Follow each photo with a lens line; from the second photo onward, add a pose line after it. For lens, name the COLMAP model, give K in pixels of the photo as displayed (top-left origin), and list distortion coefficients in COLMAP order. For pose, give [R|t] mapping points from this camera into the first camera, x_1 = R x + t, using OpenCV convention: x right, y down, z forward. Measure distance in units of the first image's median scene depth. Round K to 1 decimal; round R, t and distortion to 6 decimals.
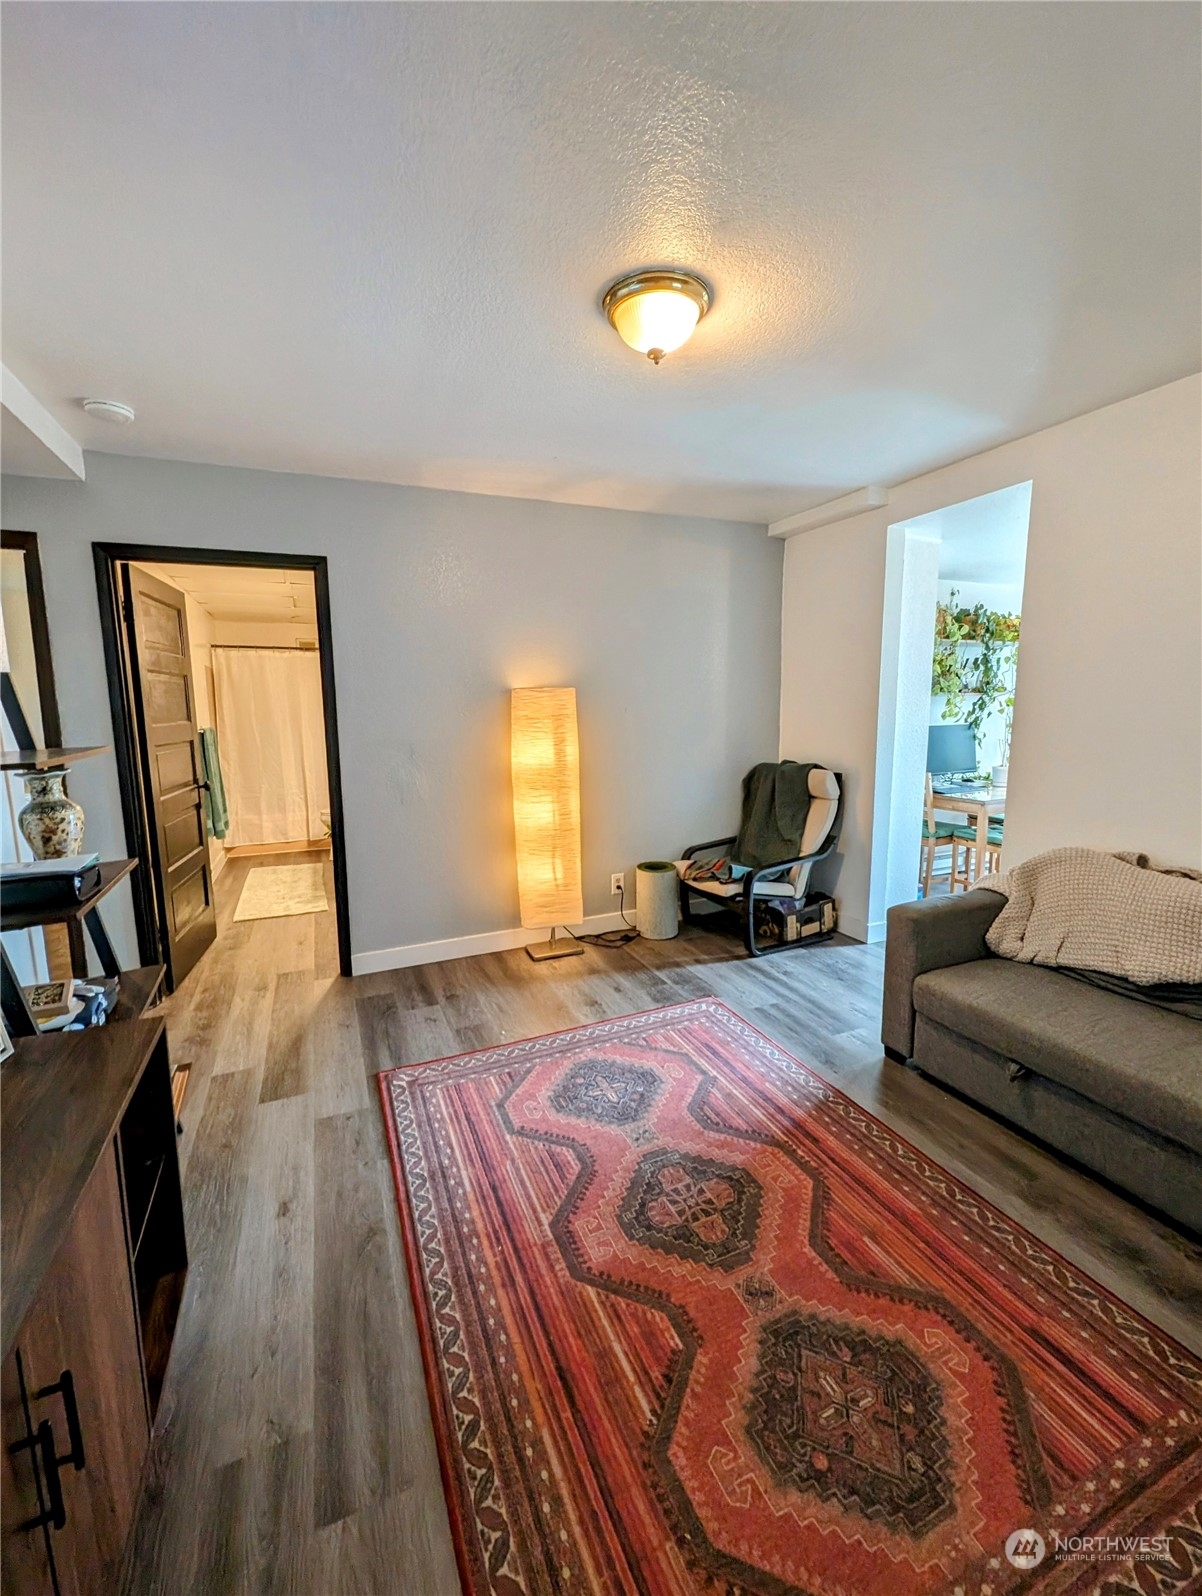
lens RADIAL K [[666.4, 0, 601.0], [0, 666.4, 798.0], [0, 0, 1]] dist [-0.001490, -0.000236]
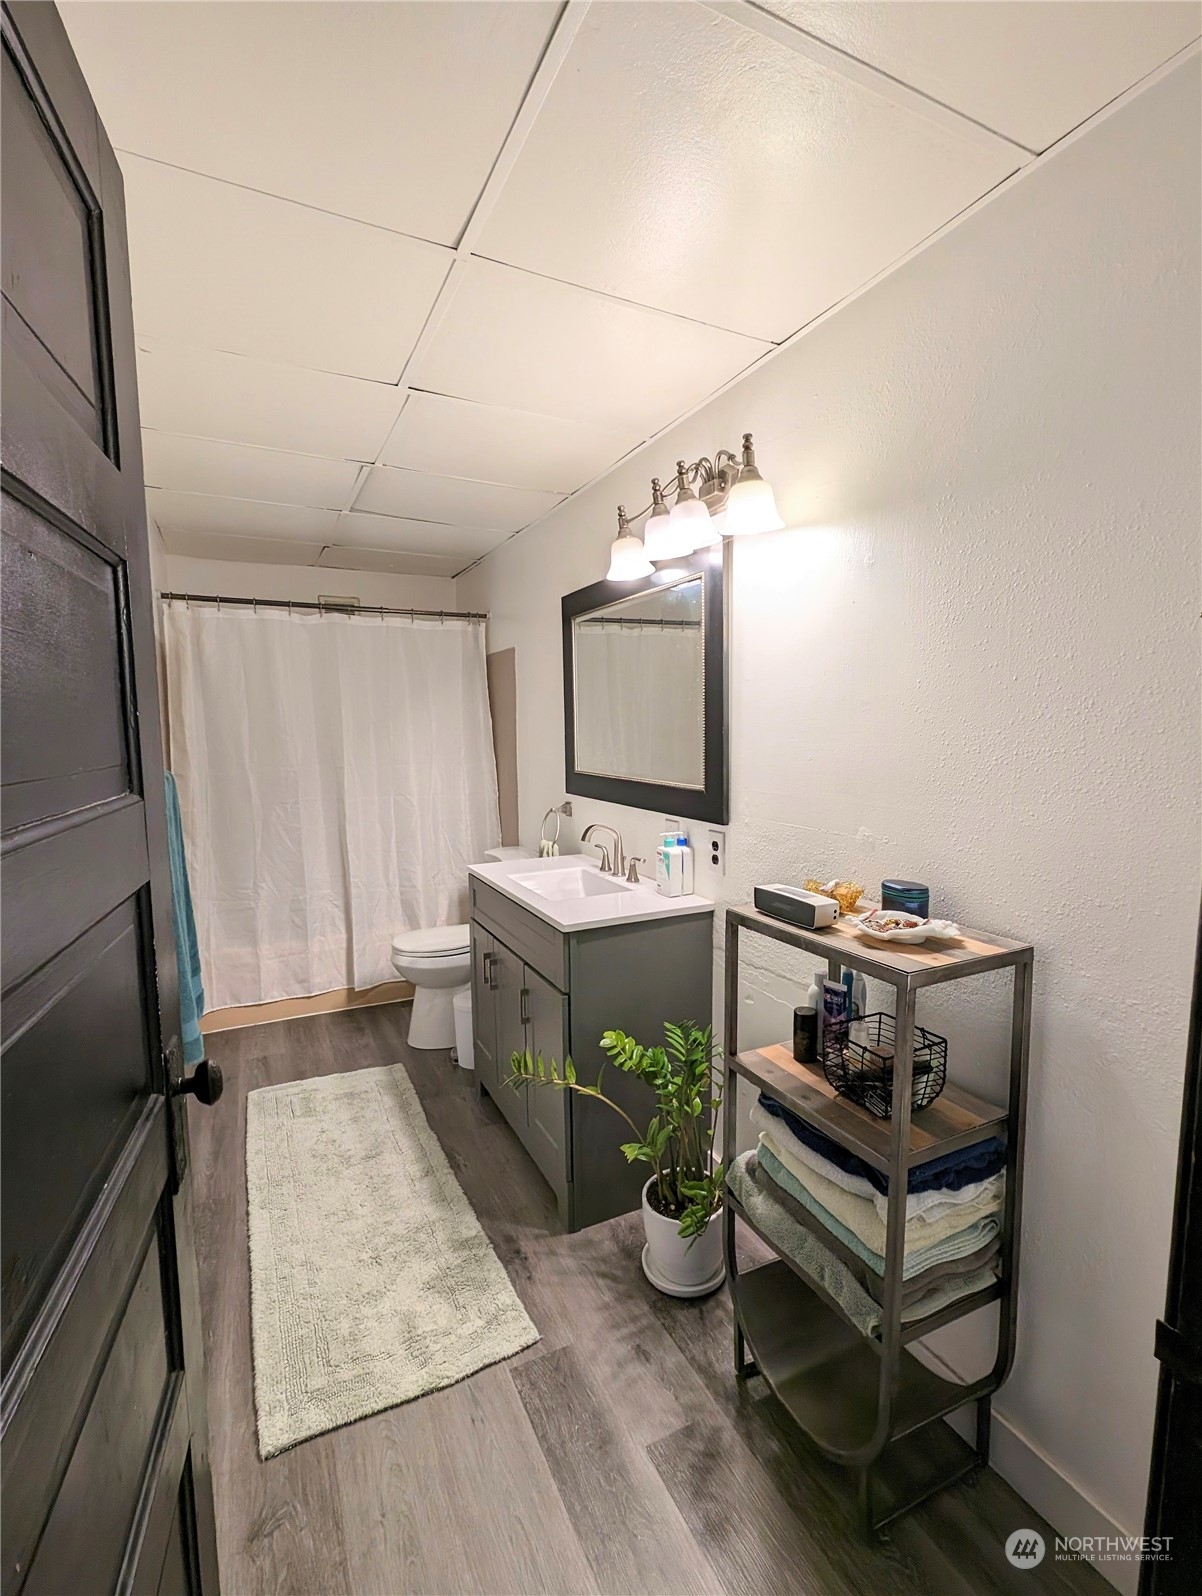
lens RADIAL K [[718.5, 0, 593.2], [0, 718.5, 795.7], [0, 0, 1]] dist [0.002682, 0.000307]
pose [[0.998885, -0.002273, 0.047152, -0.703196], [0.004163, 0.999190, -0.040033, -0.149132], [-0.047023, 0.040184, 0.998085, 1.114520]]
